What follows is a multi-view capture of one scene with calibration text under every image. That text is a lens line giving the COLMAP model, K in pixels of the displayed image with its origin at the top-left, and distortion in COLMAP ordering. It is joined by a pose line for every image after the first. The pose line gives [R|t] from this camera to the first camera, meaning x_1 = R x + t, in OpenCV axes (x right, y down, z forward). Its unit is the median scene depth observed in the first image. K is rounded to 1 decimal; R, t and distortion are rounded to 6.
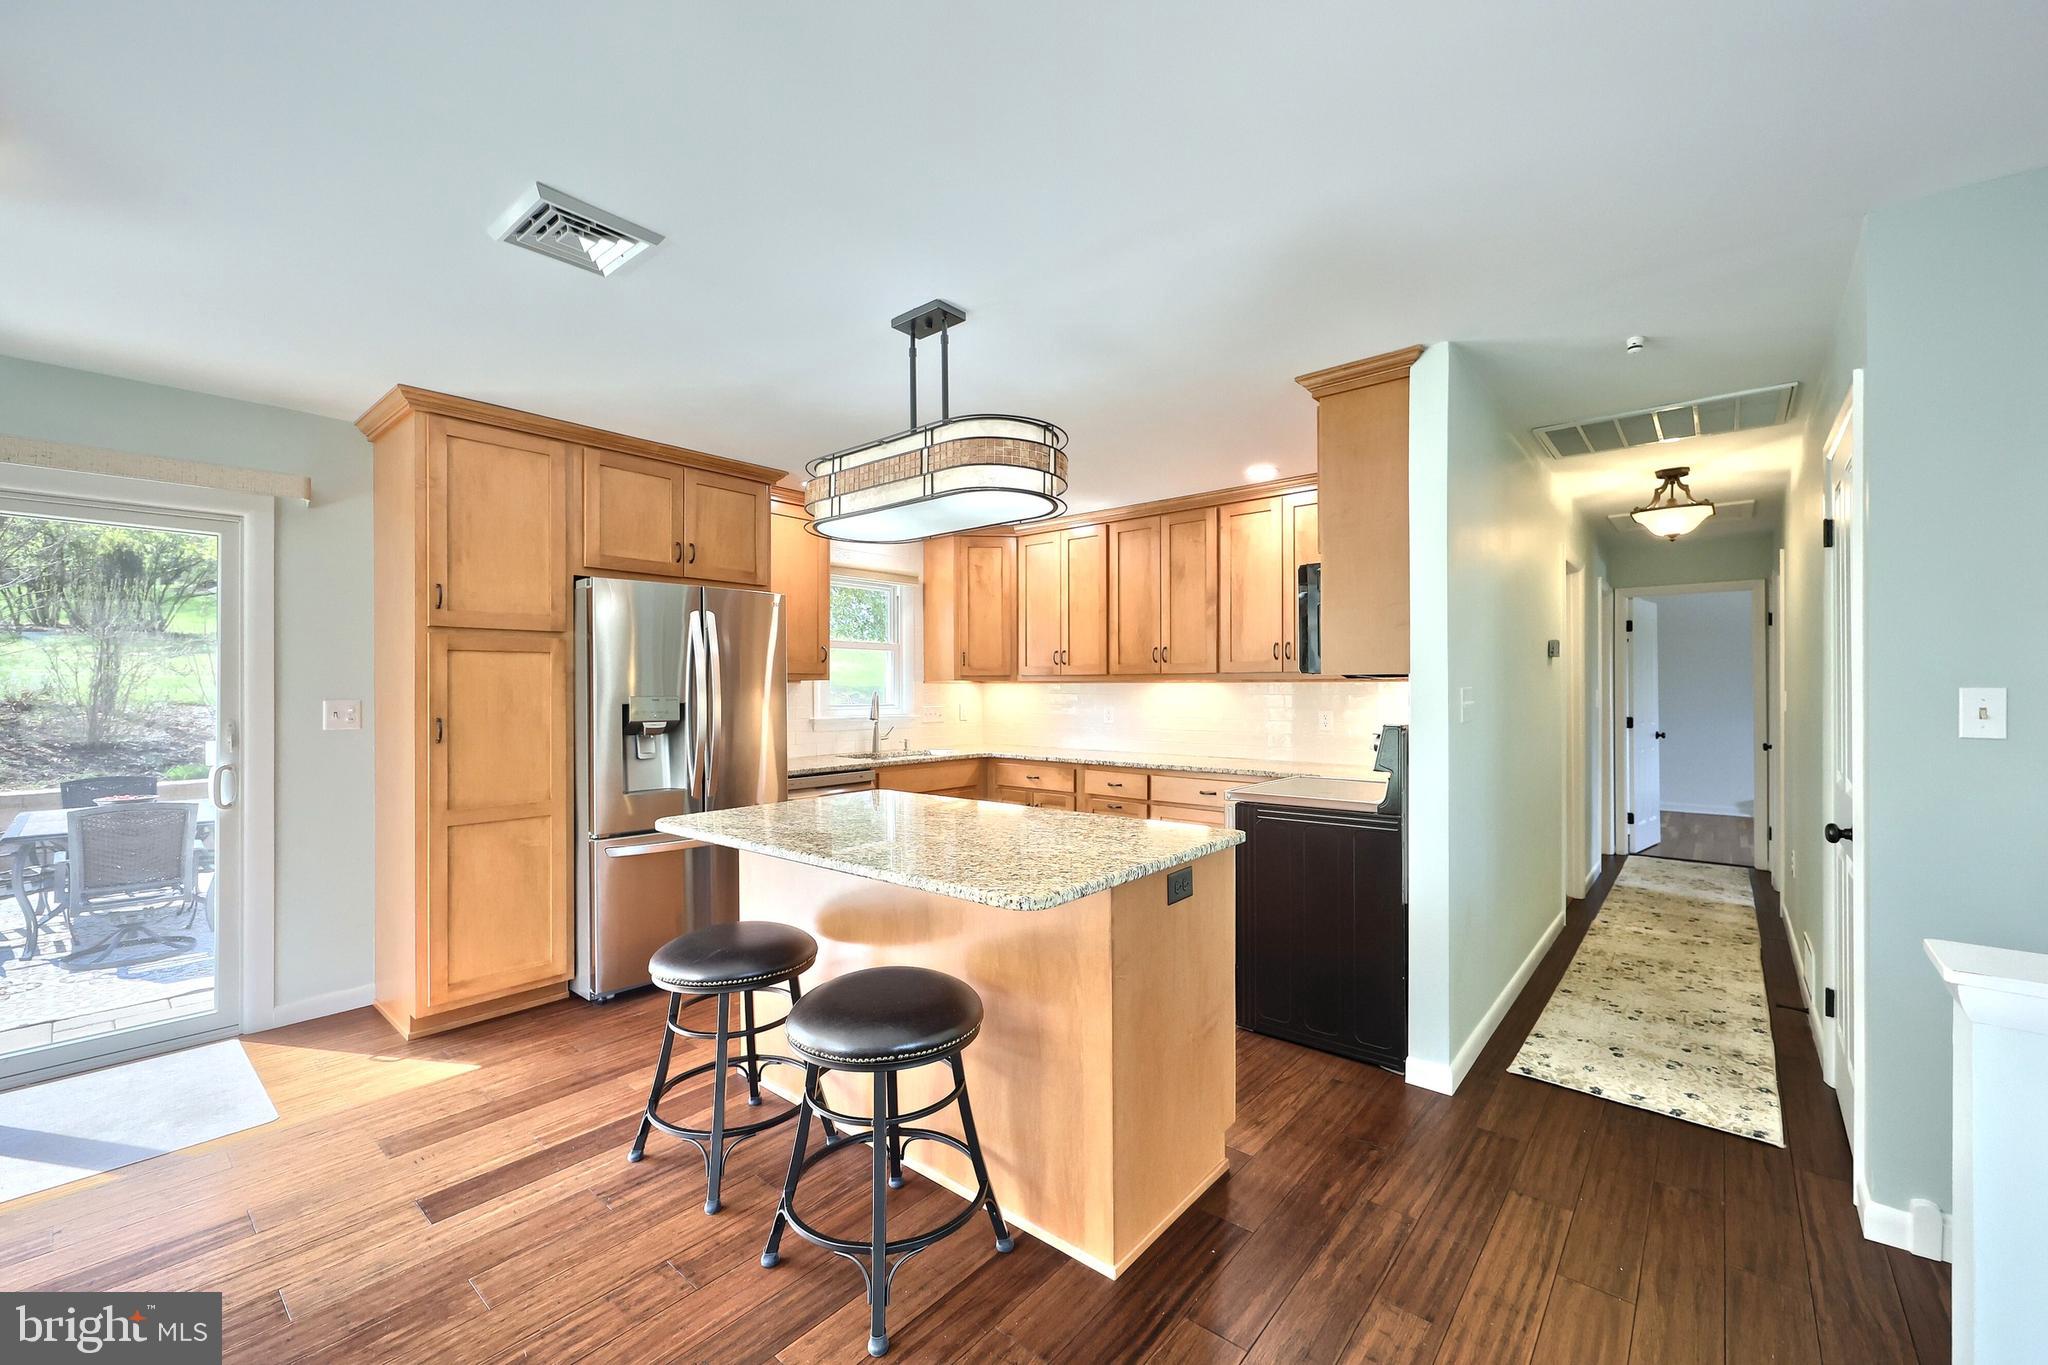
lens RADIAL K [[832.5, 0, 1014.7], [0, 832.5, 689.4], [0, 0, 1]] dist [0.002631, -0.000523]
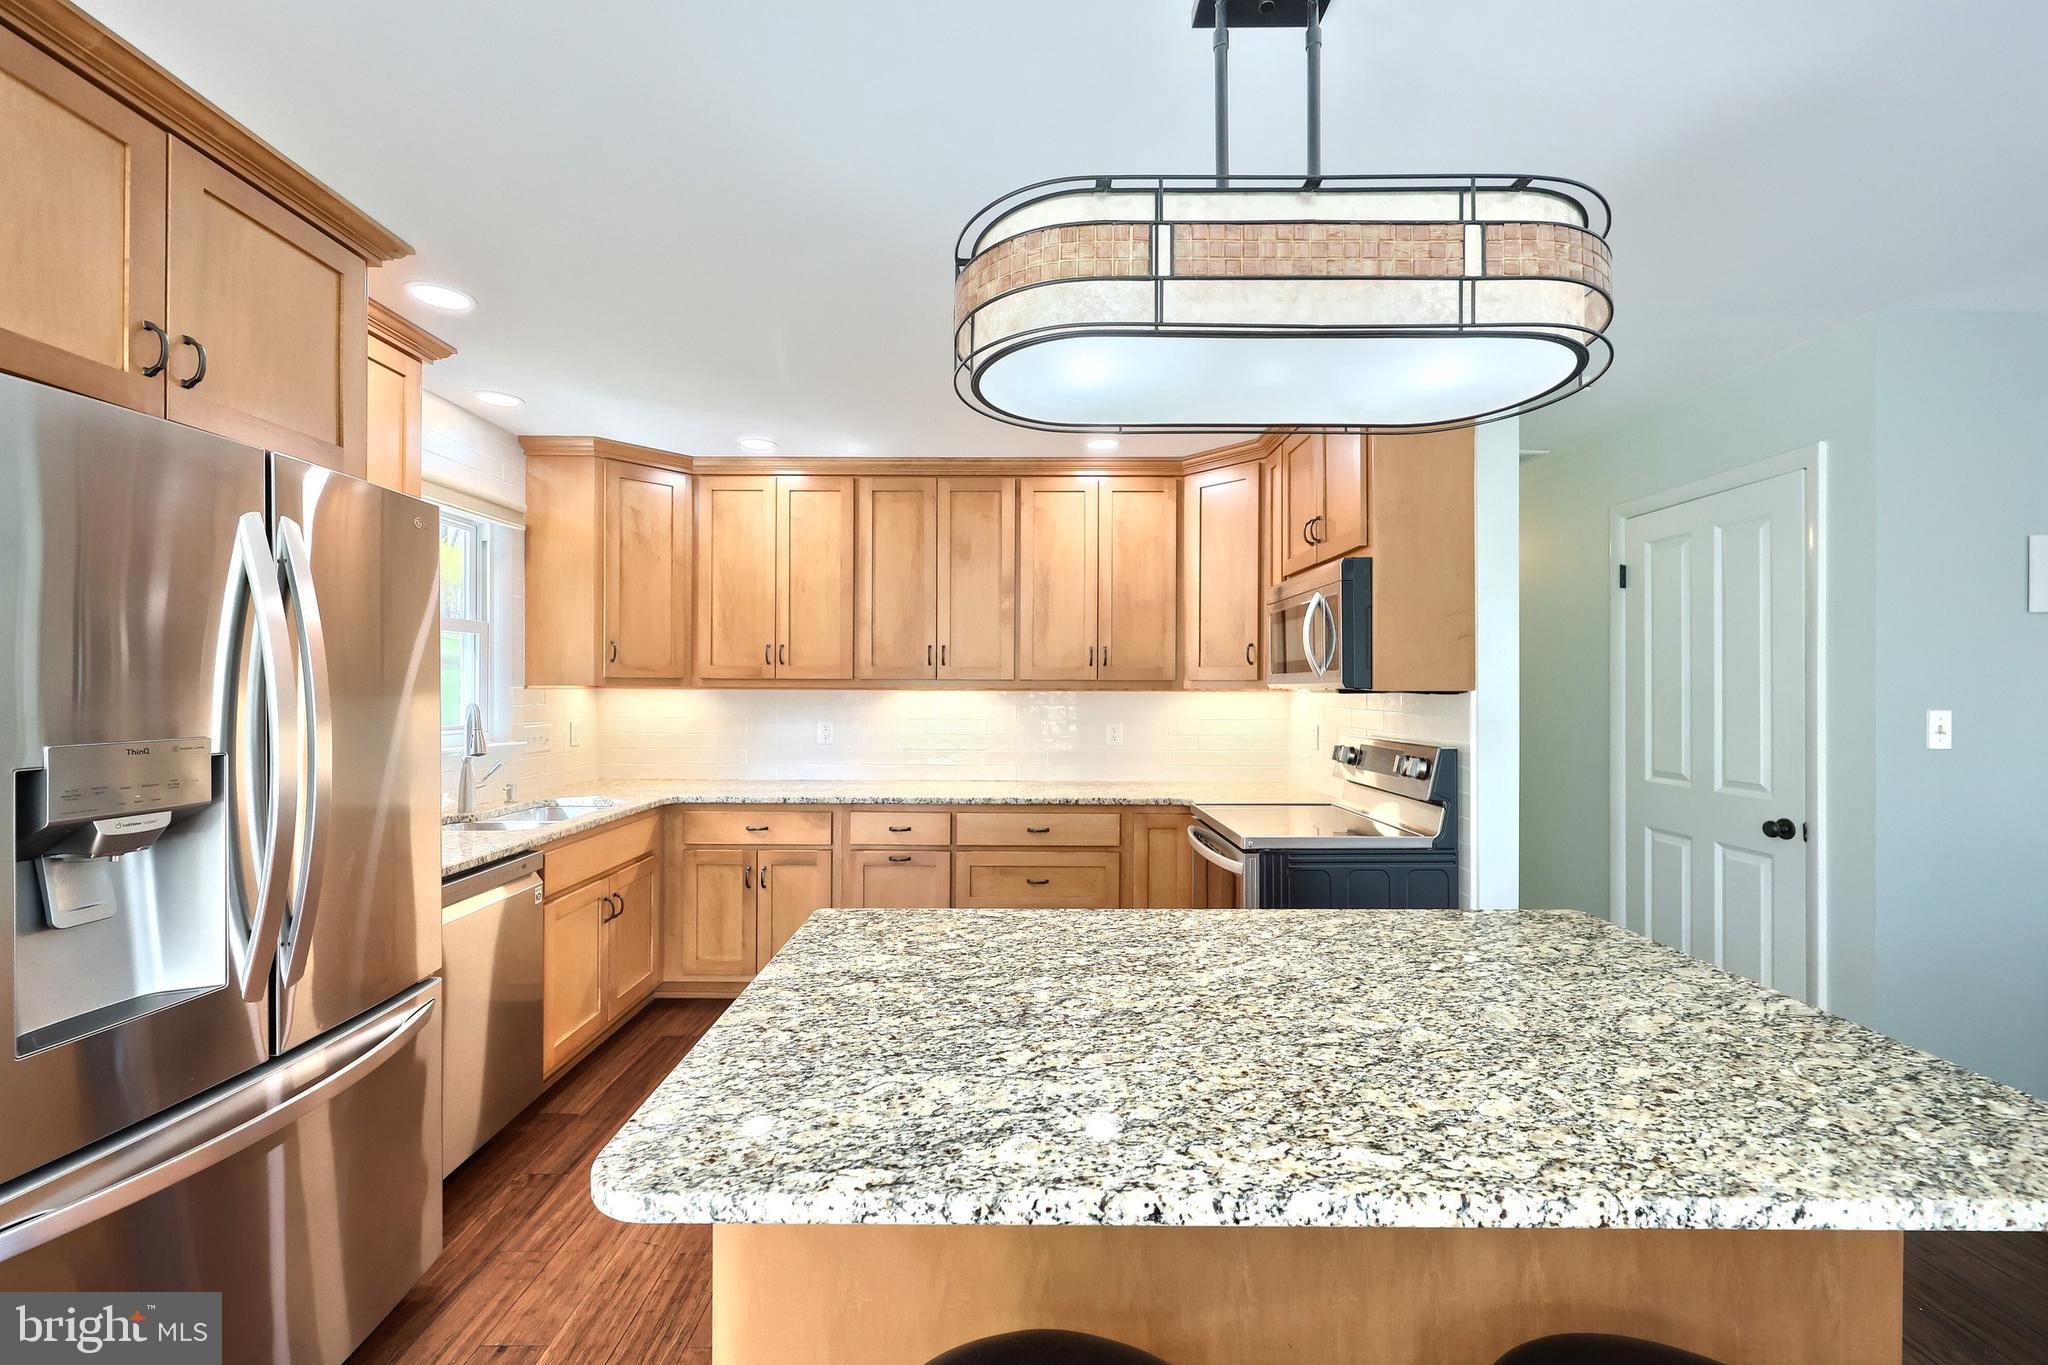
lens RADIAL K [[832.5, 0, 1025.8], [0, 832.5, 688.6], [0, 0, 1]] dist [0.002631, -0.000523]
pose [[0.760807, 0.003731, 0.648967, -0.392560], [-0.004371, 0.999990, -0.000625, -0.015204], [-0.648963, -0.002361, 0.760816, 0.519595]]
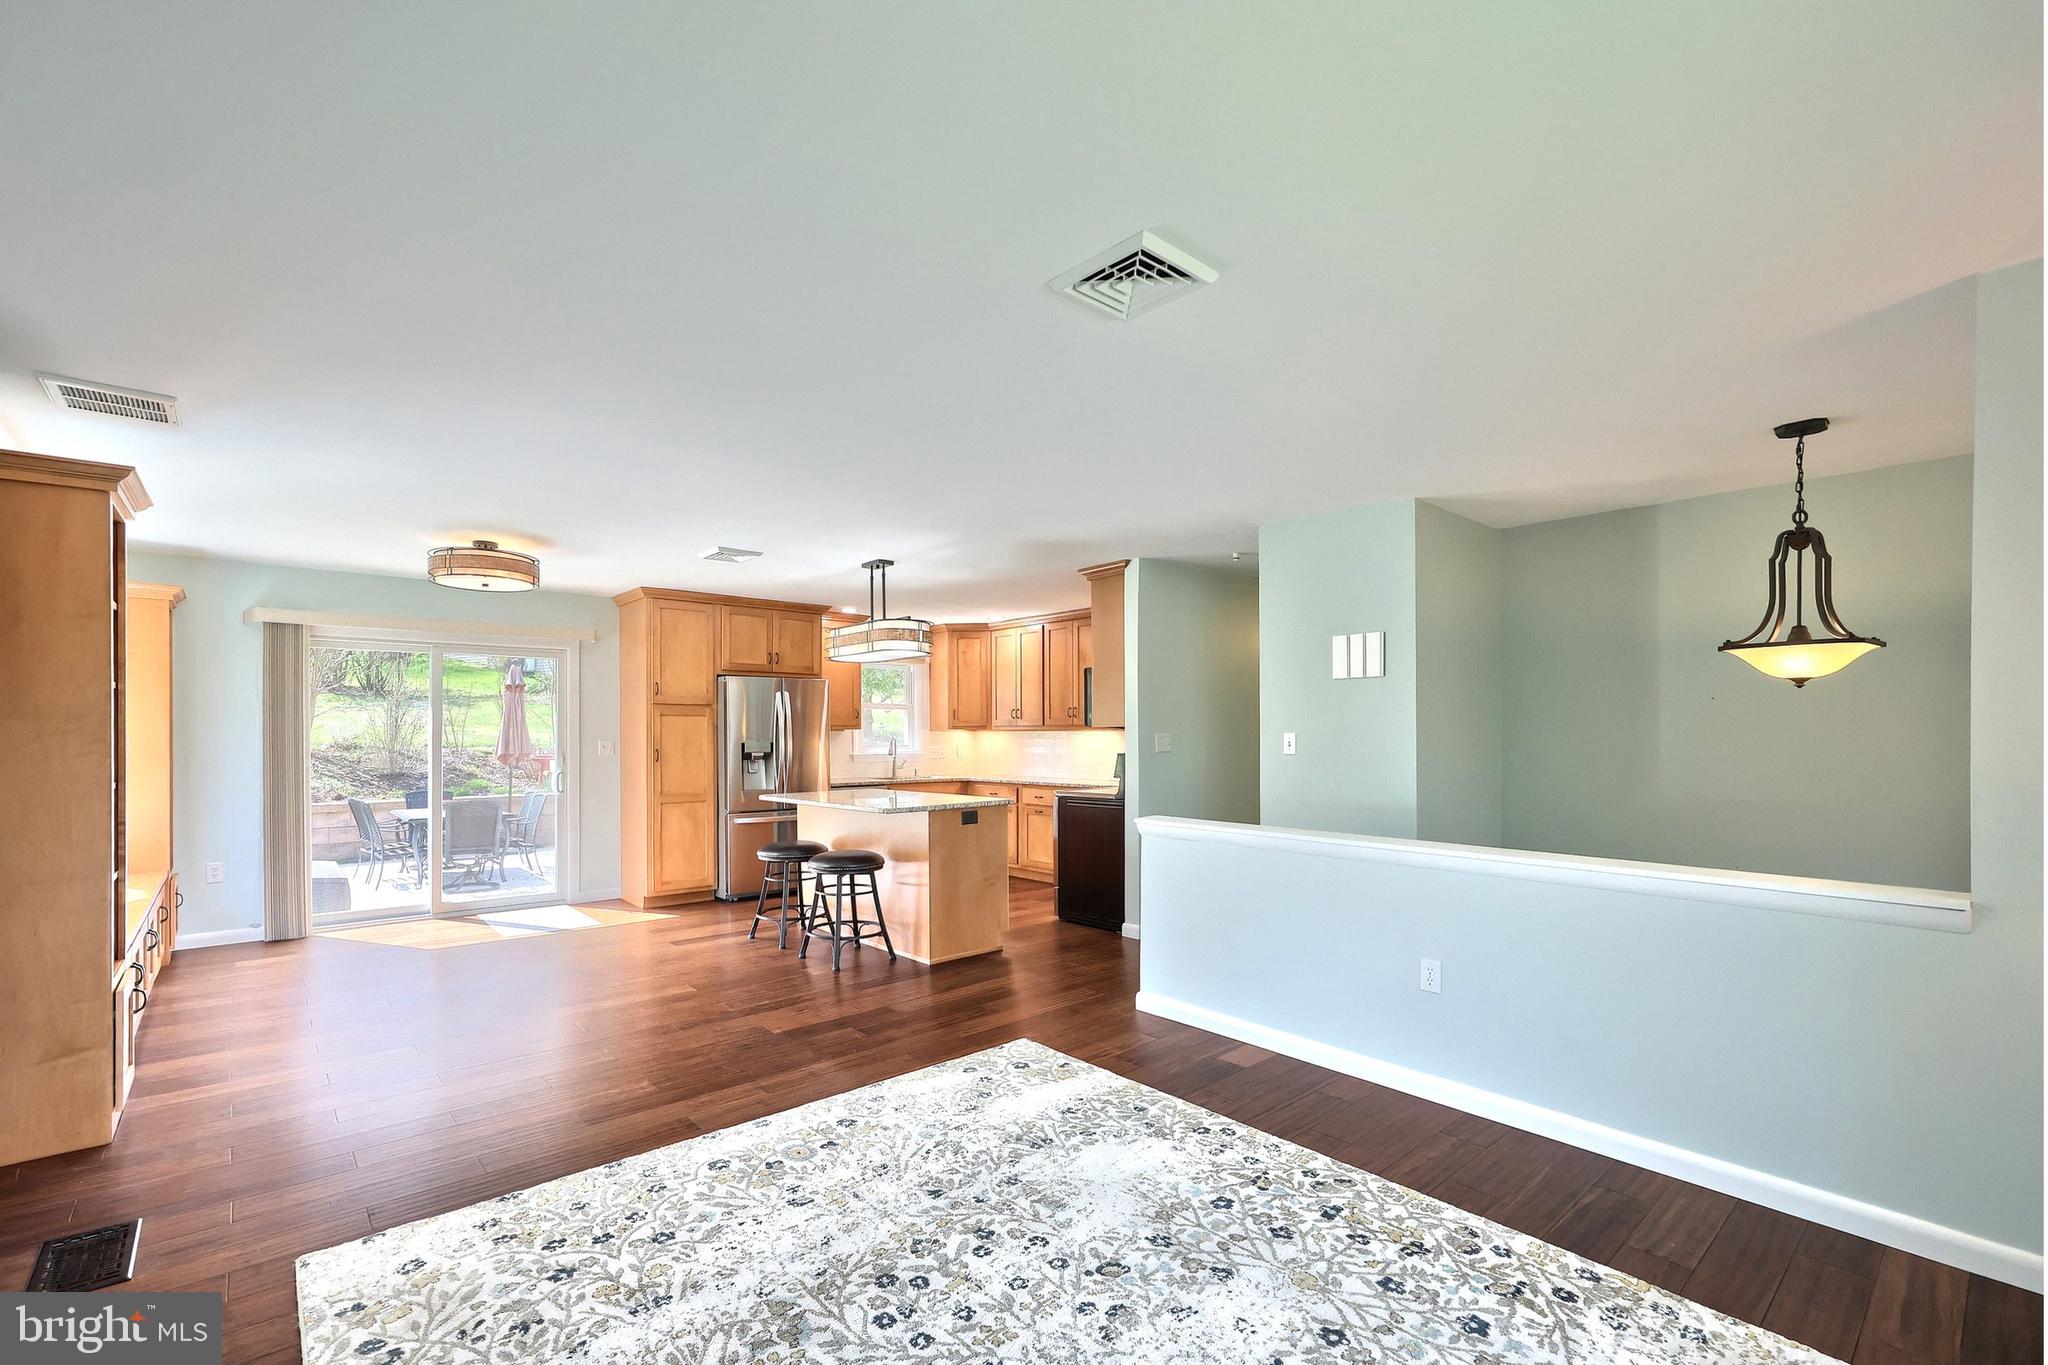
lens RADIAL K [[879.5, 0, 970.8], [0, 879.5, 733.4], [0, 0, 1]] dist [0.000685, -0.000561]
pose [[0.986185, -0.000913, -0.165647, 0.378188], [0.000225, 0.999991, -0.004172, 0.004980], [0.165649, 0.004077, 0.986176, -0.894777]]
